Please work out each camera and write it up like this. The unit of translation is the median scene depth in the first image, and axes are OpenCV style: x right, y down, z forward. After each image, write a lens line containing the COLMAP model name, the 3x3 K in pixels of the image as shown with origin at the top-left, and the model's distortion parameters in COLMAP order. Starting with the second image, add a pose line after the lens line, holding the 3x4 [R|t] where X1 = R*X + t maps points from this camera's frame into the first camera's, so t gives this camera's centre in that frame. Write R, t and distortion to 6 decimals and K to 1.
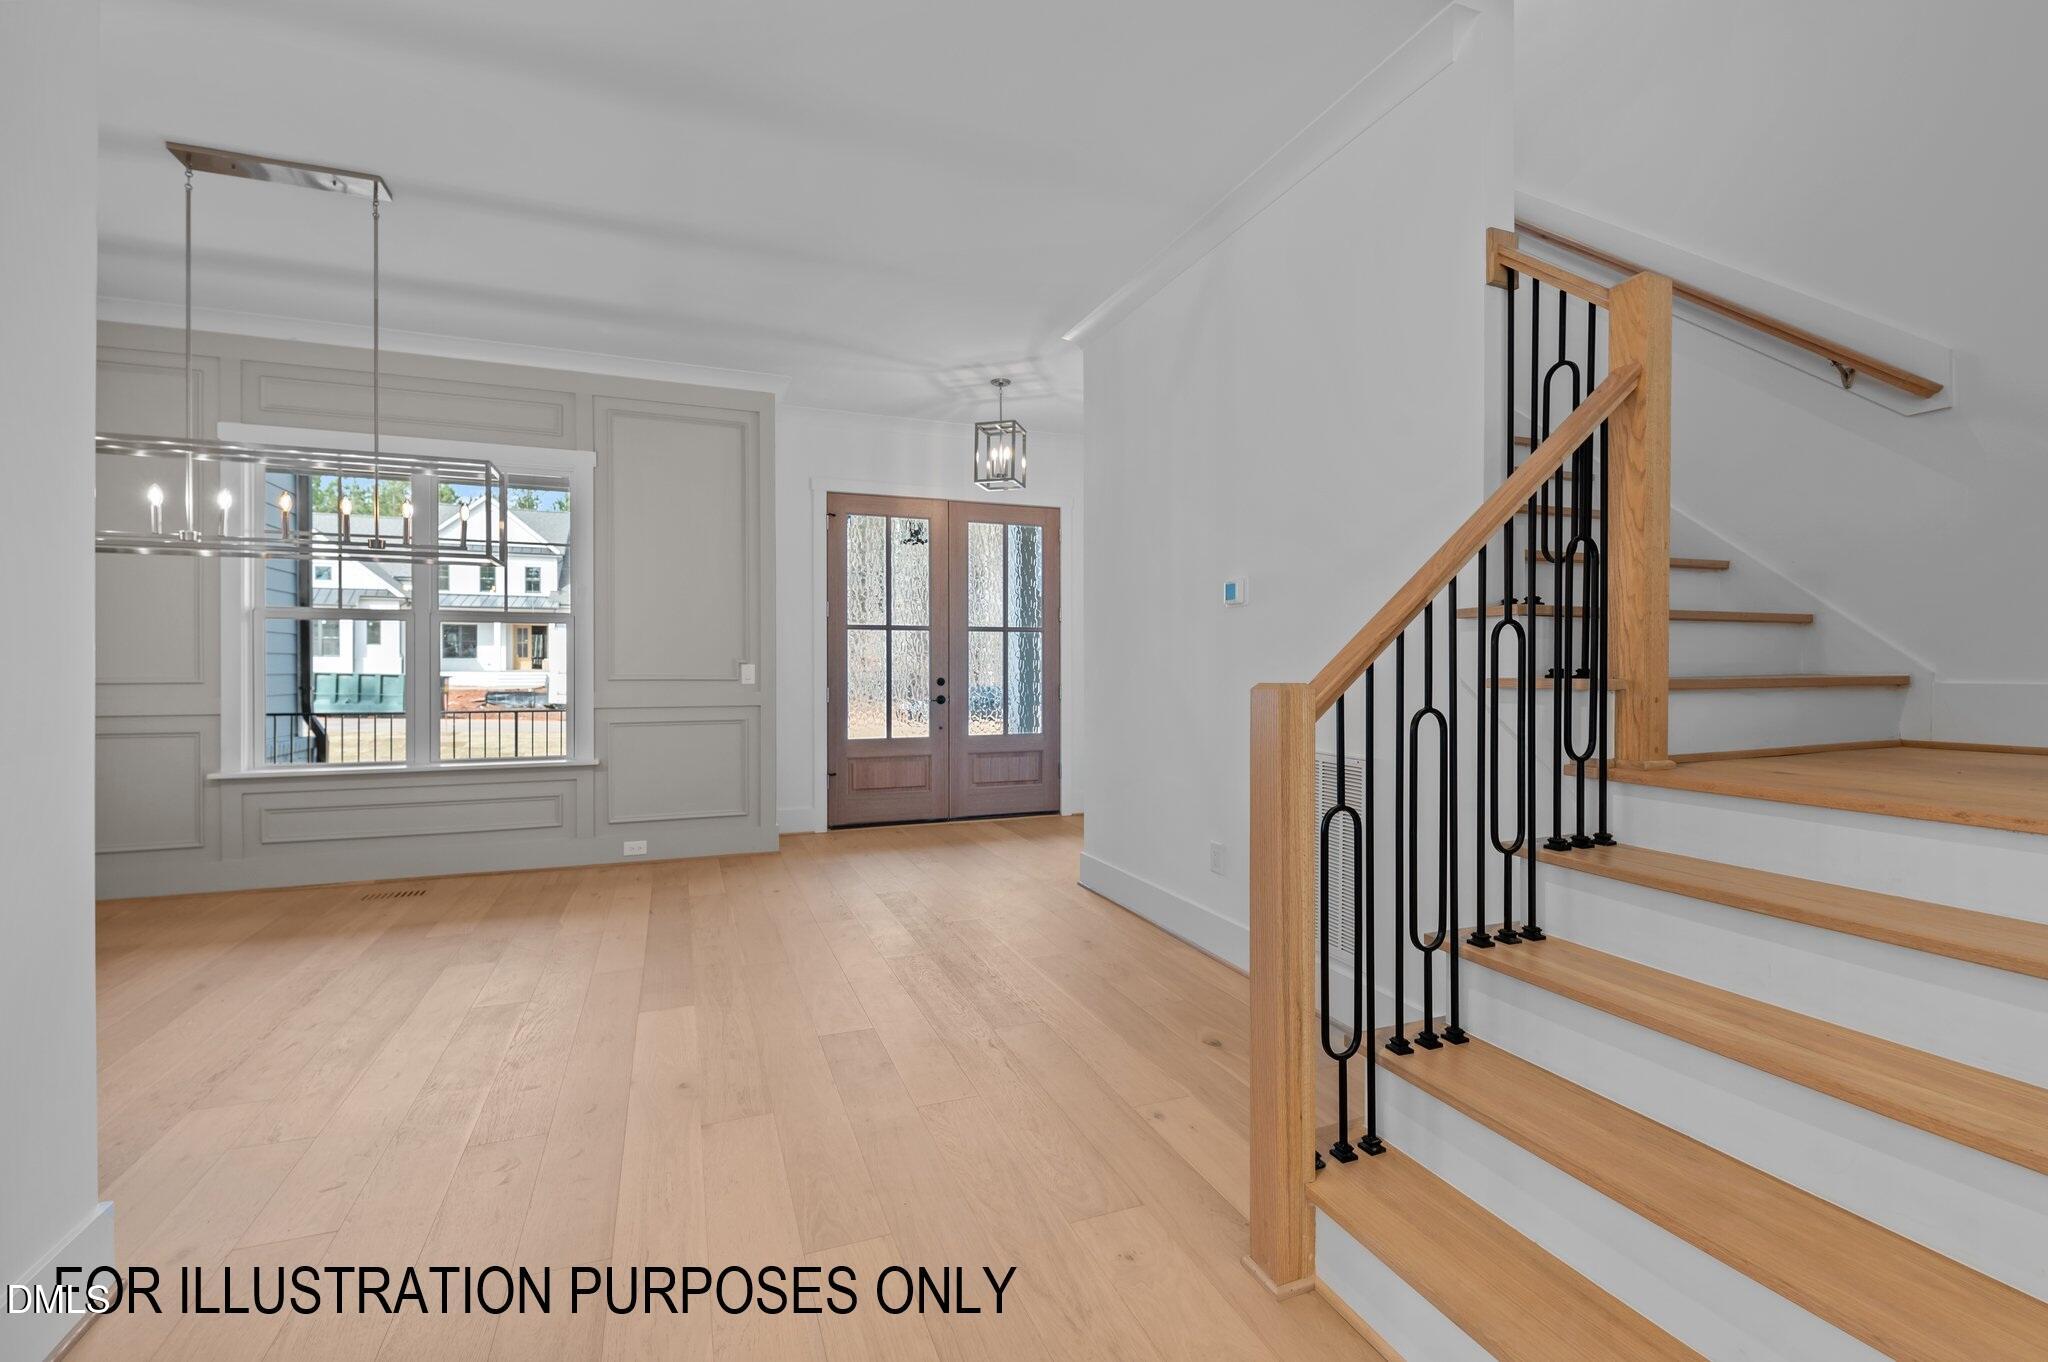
lens RADIAL K [[880.3, 0, 1017.9], [0, 880.3, 674.4], [0, 0, 1]] dist [-0.016337, -0.000209]
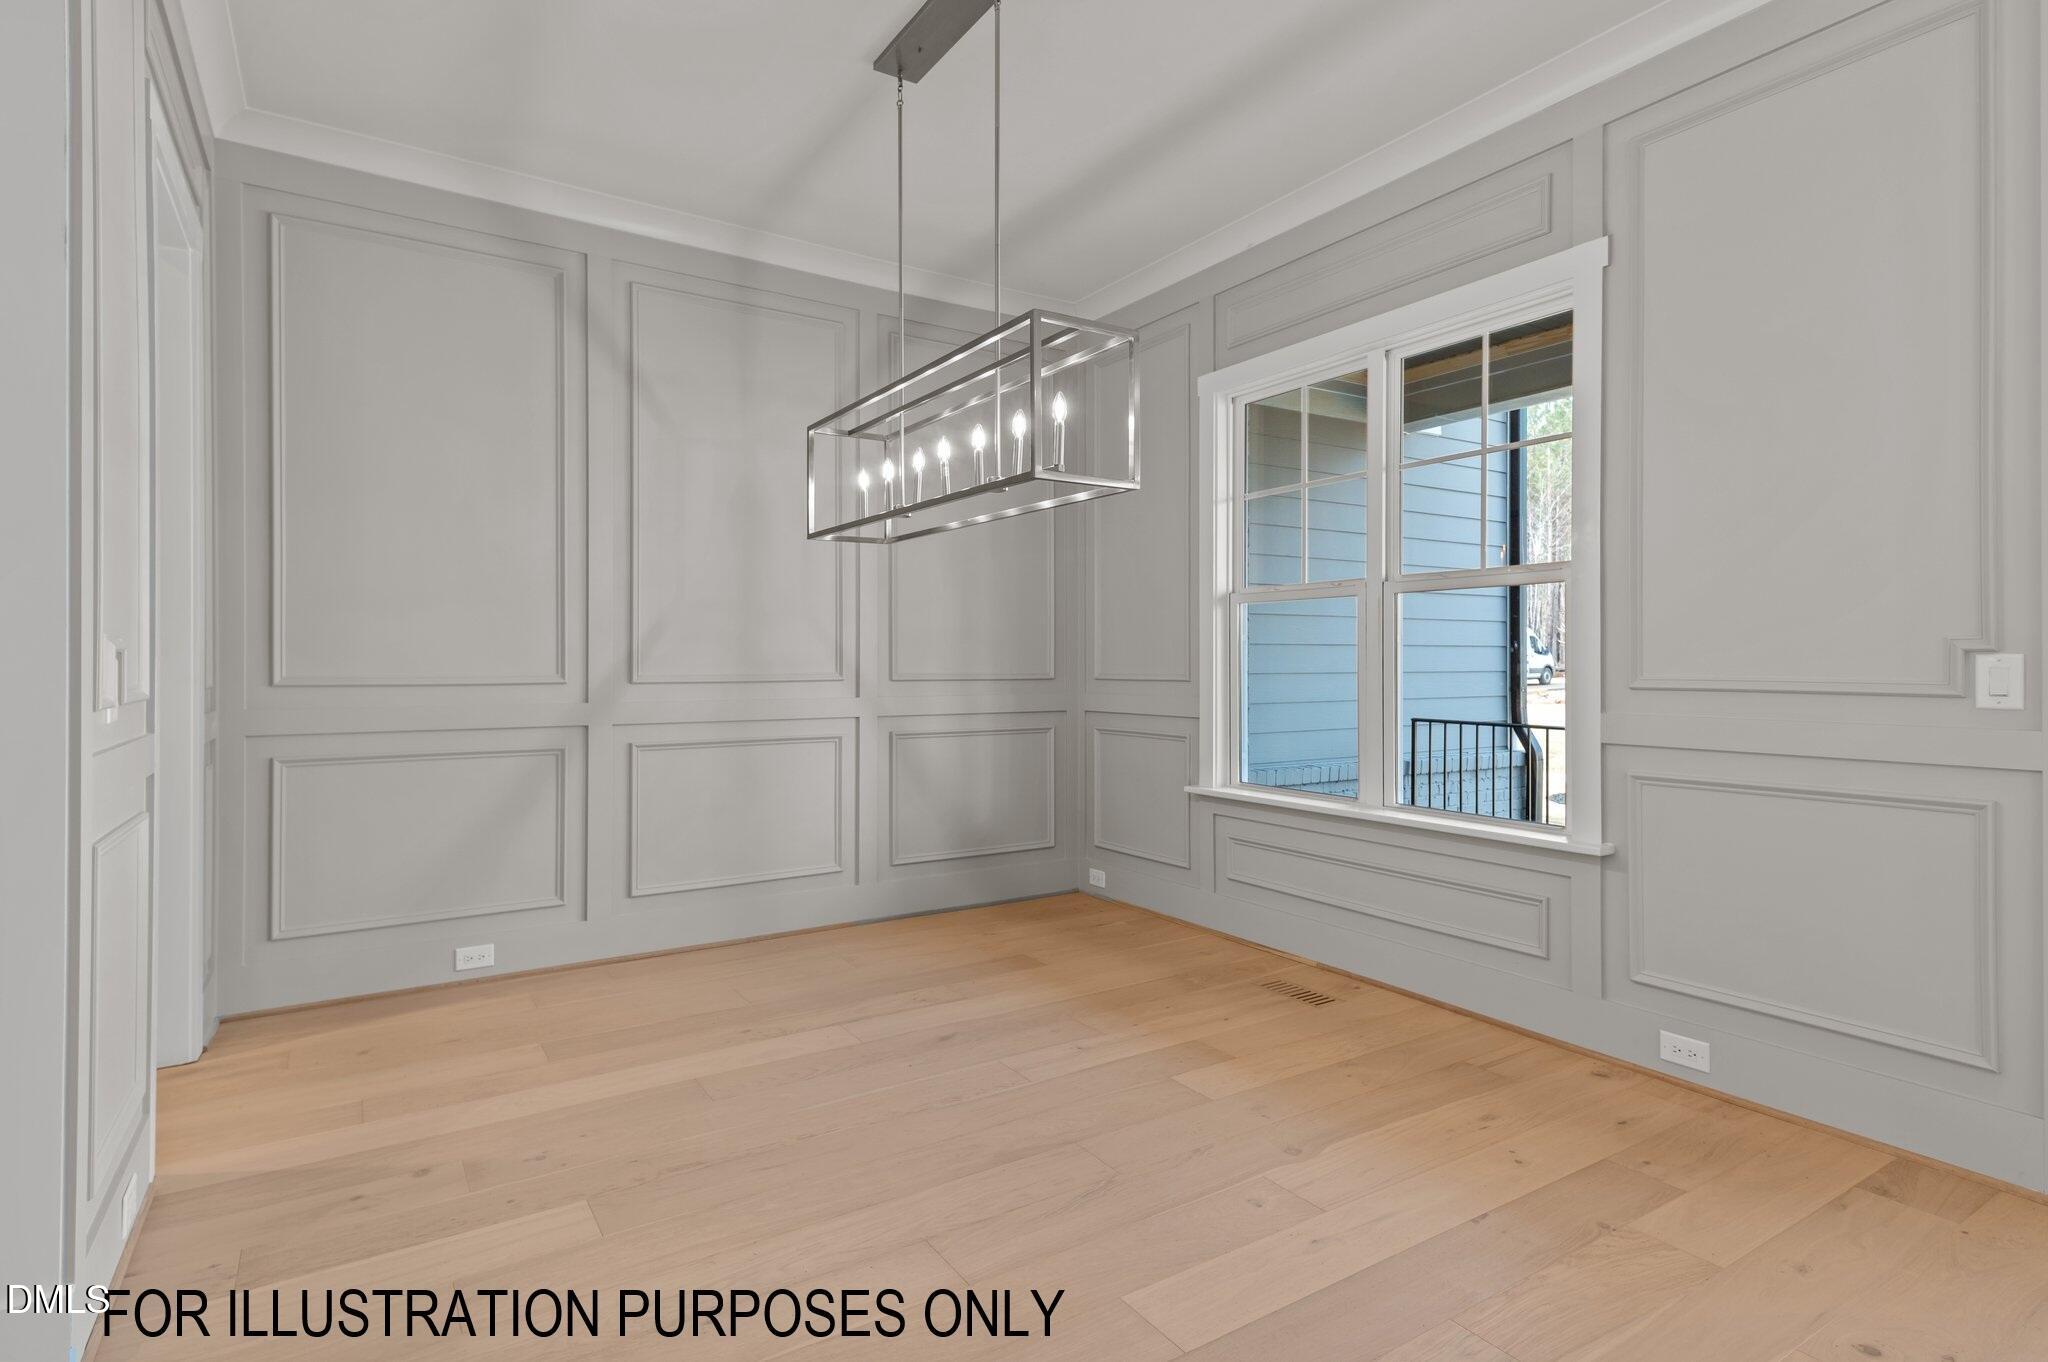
lens RADIAL K [[1037.2, 0, 1018.3], [0, 1037.2, 669.4], [0, 0, 1]] dist [0.004077, 0.000532]
pose [[0.175185, 0.003018, -0.984531, 0.048573], [-0.009742, 0.999952, 0.001332, -0.001606], [0.984487, 0.009358, 0.175206, 0.567783]]
